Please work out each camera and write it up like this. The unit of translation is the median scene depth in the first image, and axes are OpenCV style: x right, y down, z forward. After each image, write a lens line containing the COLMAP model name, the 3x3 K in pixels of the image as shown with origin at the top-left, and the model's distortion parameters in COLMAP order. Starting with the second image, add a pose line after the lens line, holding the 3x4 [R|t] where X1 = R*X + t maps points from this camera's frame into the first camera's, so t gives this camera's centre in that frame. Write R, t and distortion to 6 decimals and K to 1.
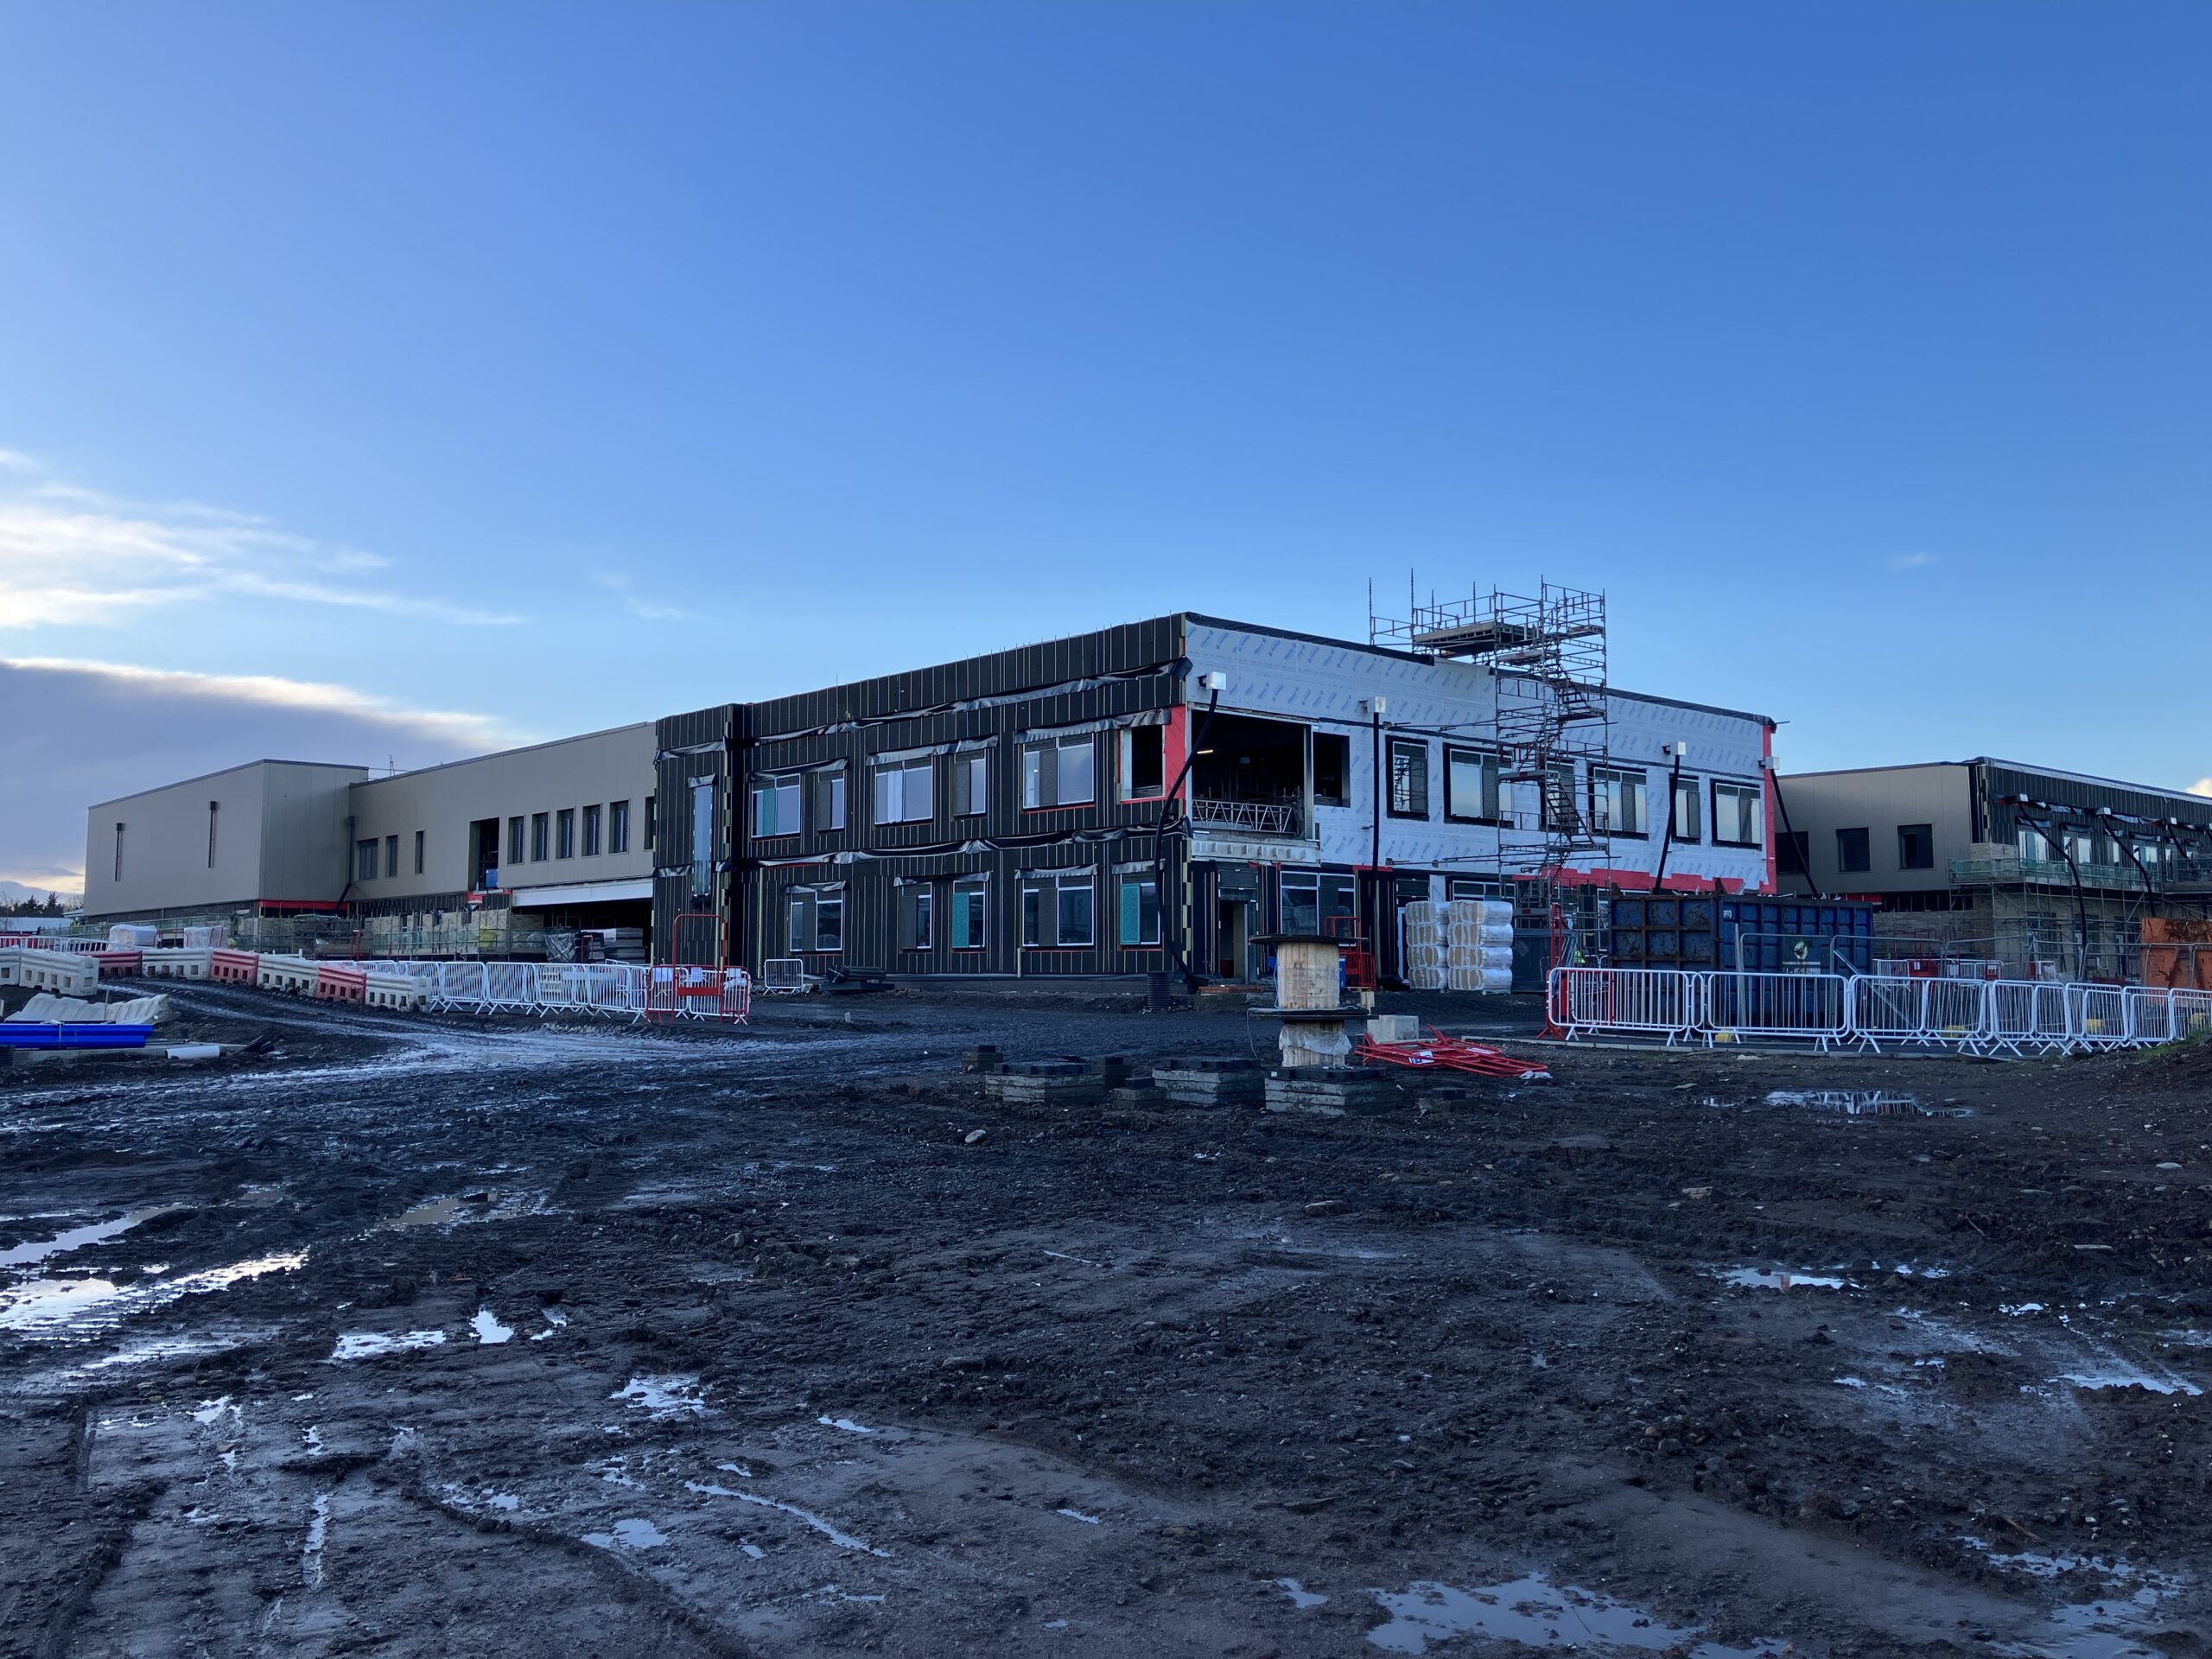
lens RADIAL K [[1800.4, 0, 1097.4], [0, 1800.4, 822.7], [0, 0, 1]] dist [0.023660, -0.006801]
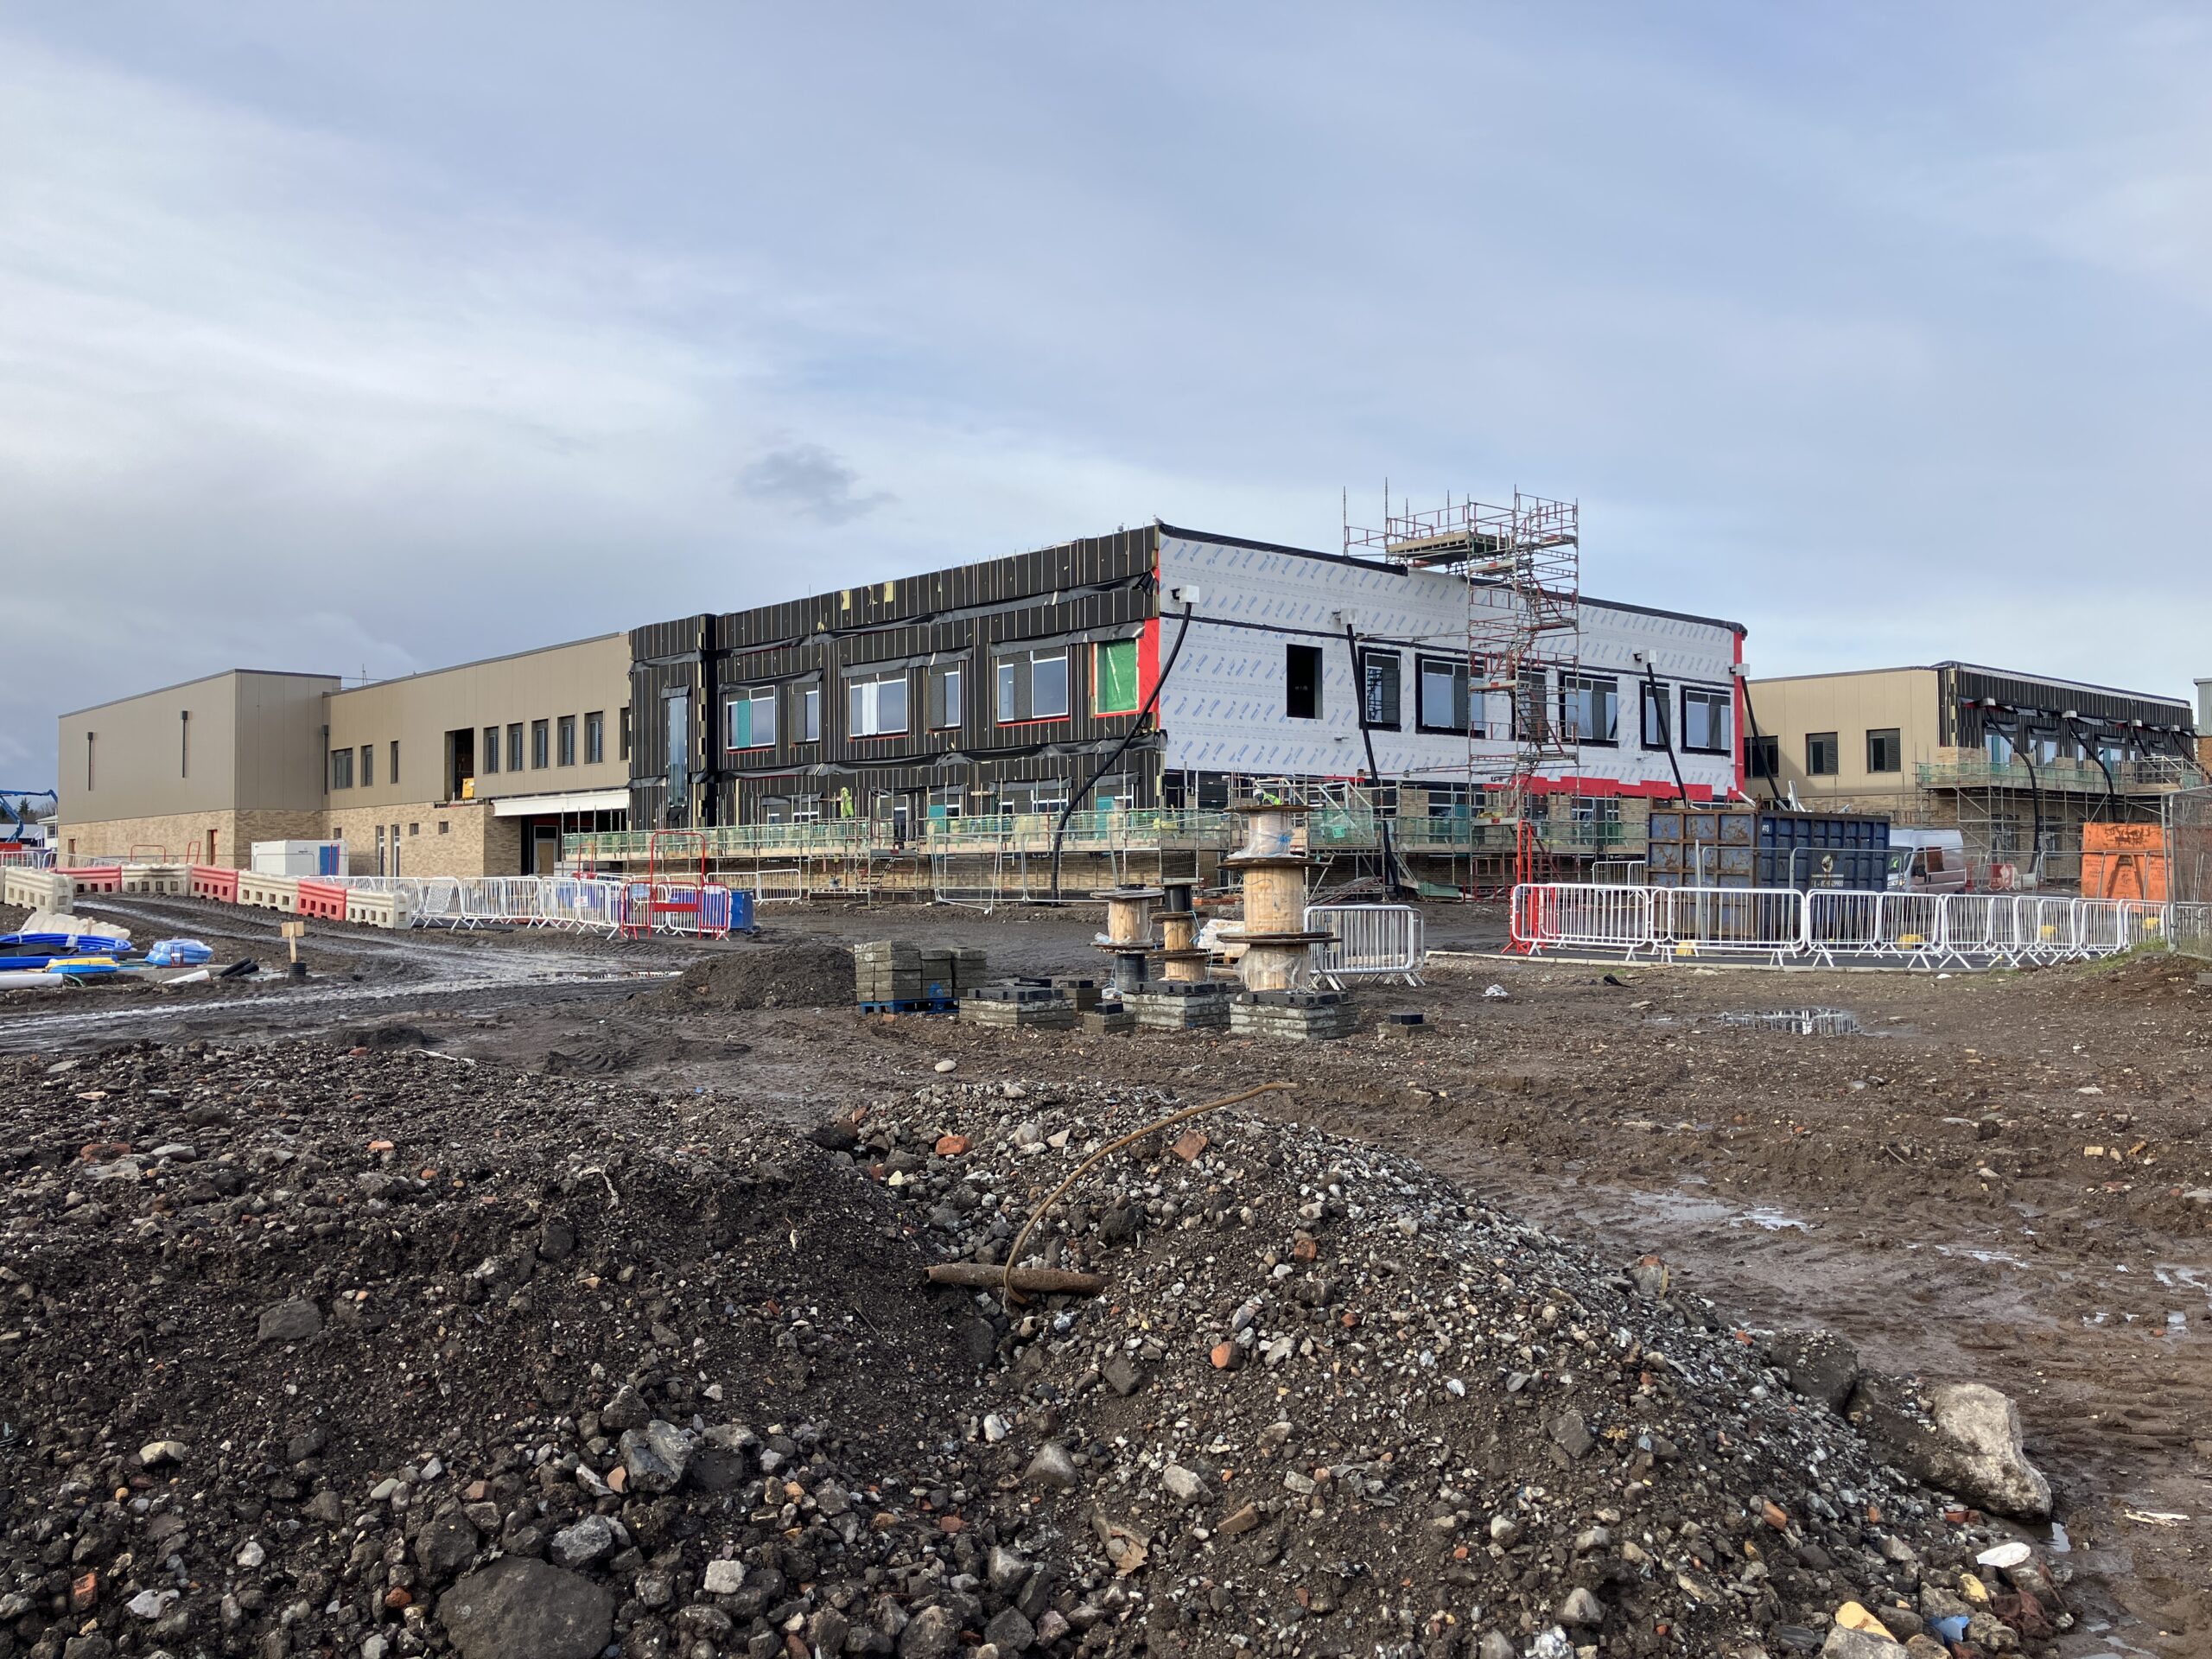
lens RADIAL K [[1798.2, 0, 1096.2], [0, 1798.2, 842.9], [0, 0, 1]] dist [0.021327, 0.001107]
pose [[0.999919, -0.004123, 0.012007, 0.001358], [0.003320, 0.997802, 0.066176, -0.005591], [-0.012253, -0.066131, 0.997736, -0.005564]]
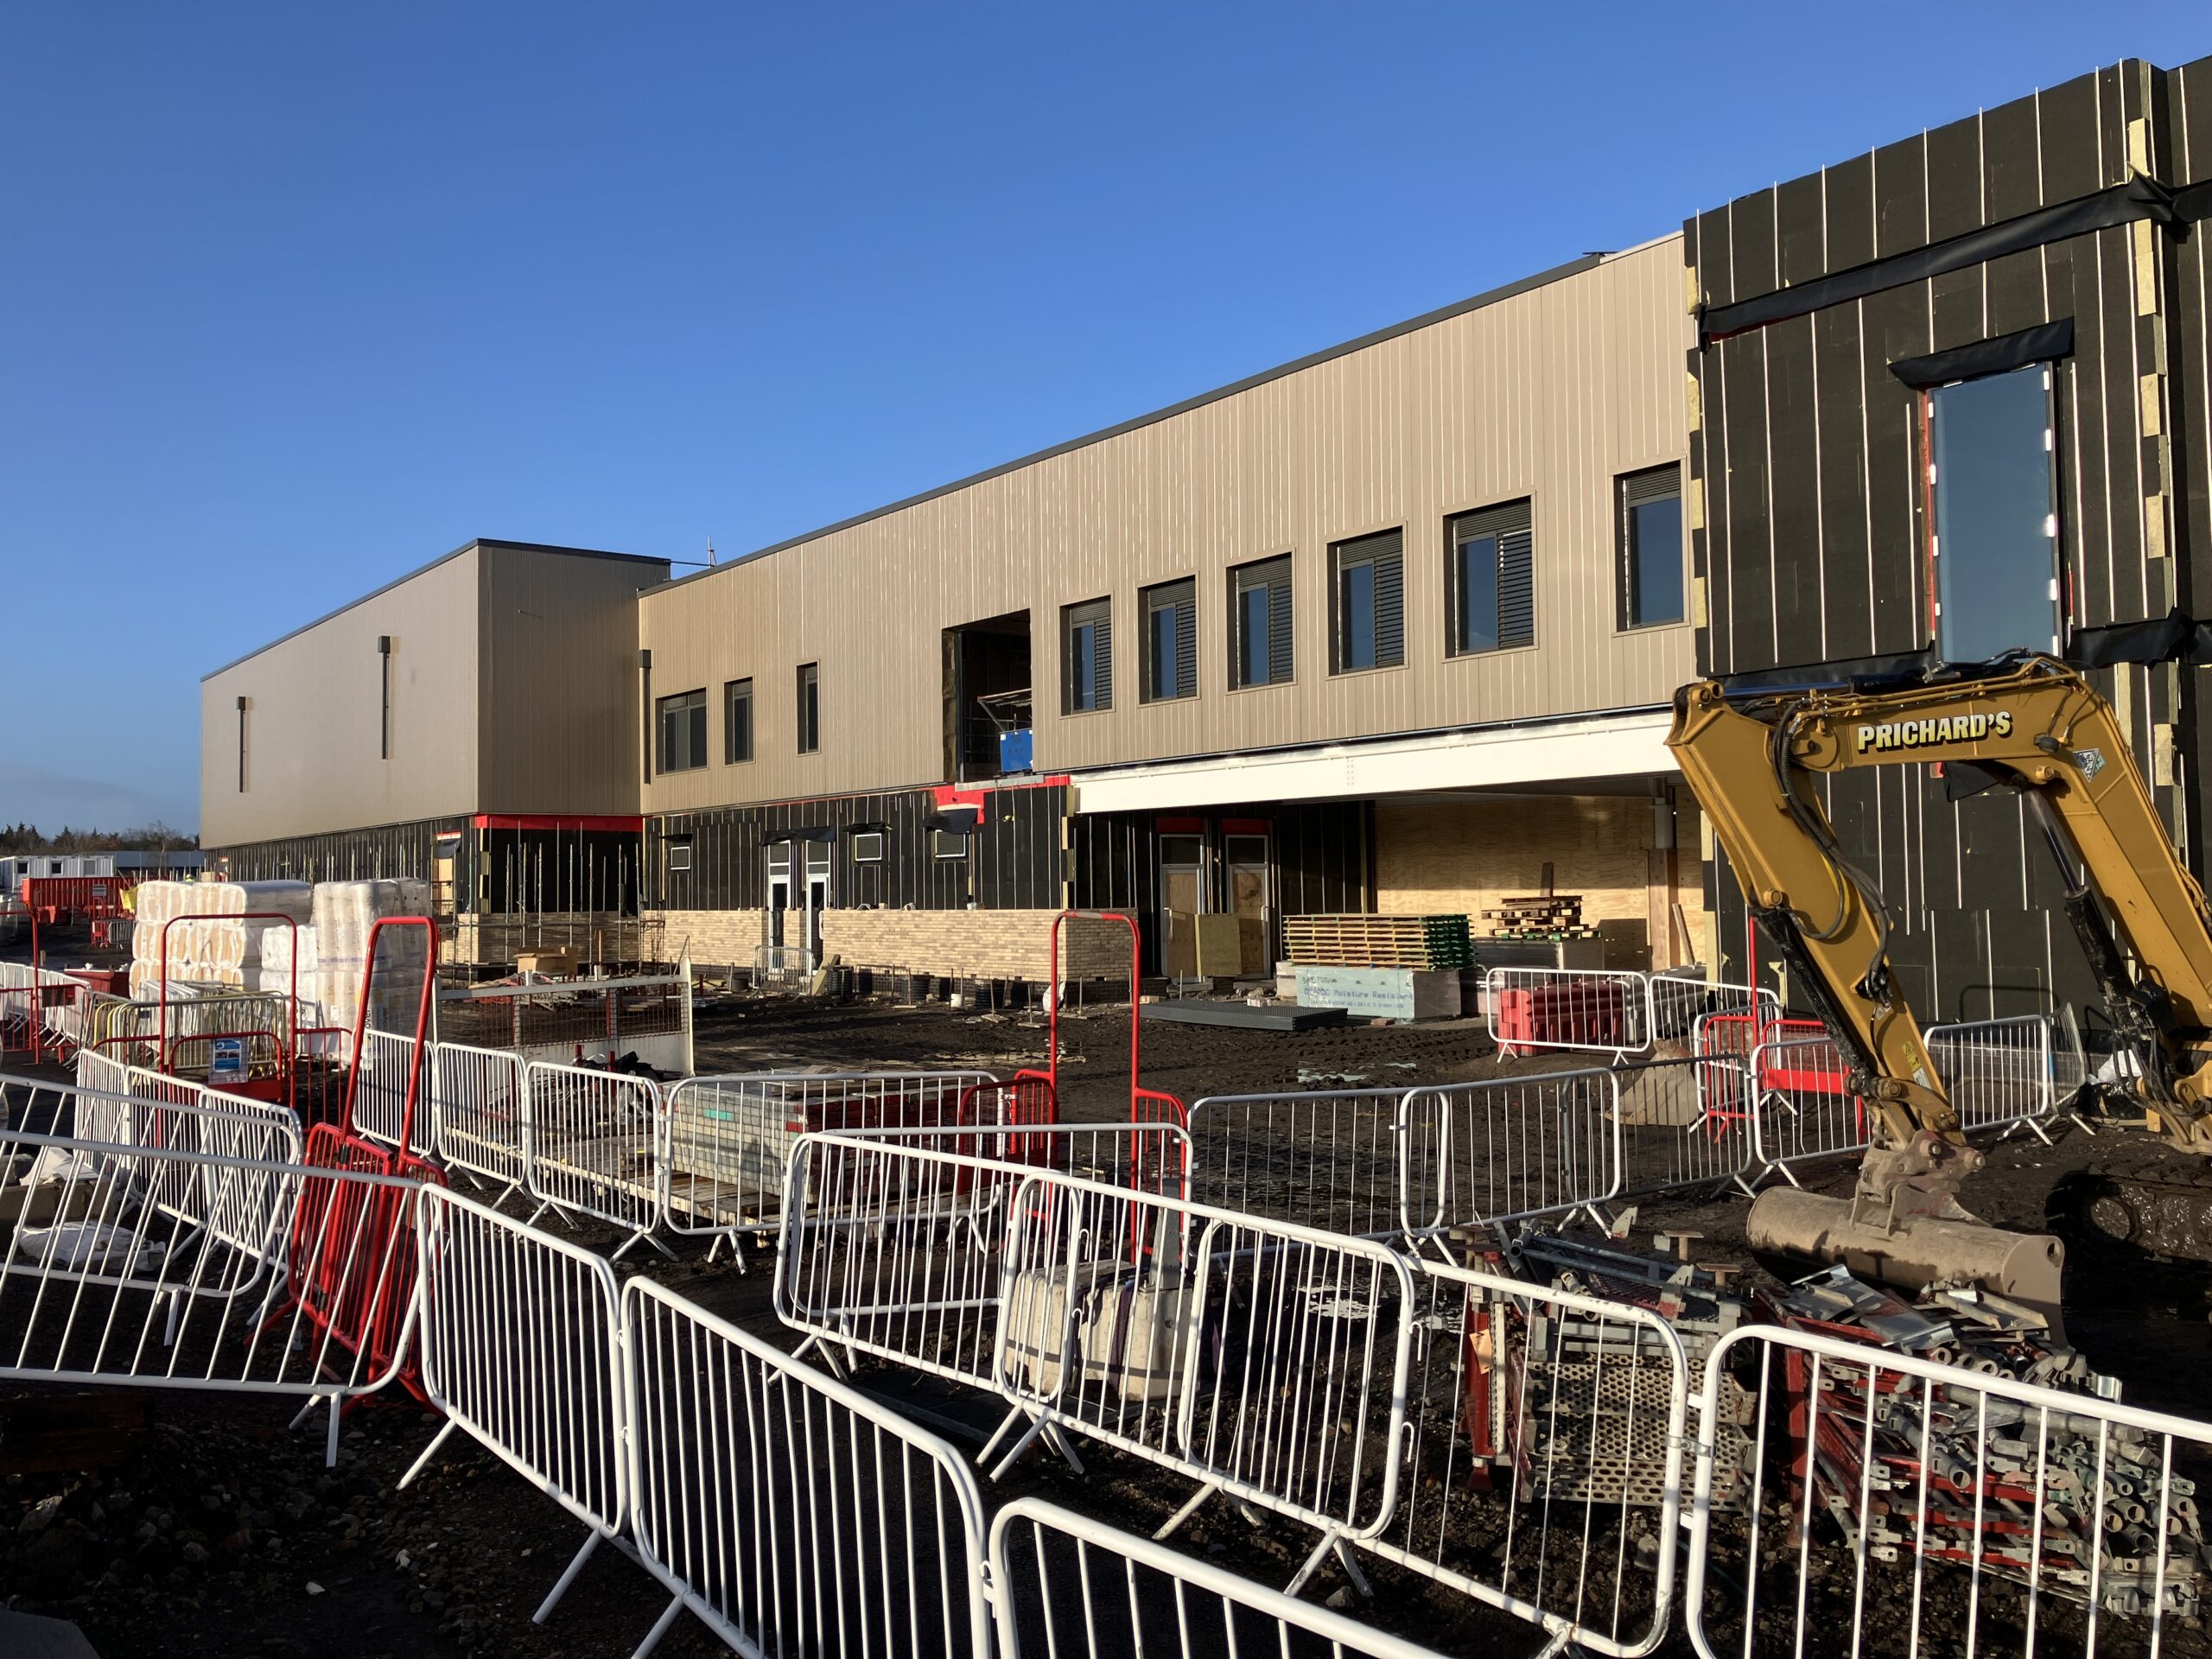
lens RADIAL K [[1801.4, 0, 1114.5], [0, 1801.4, 808.2], [0, 0, 1]] dist [0.026495, -0.007620]
pose [[0.996865, -0.018318, -0.076973, -0.379144], [0.021303, 0.999045, 0.038149, 0.039111], [0.076201, -0.039669, 0.996303, 0.782586]]
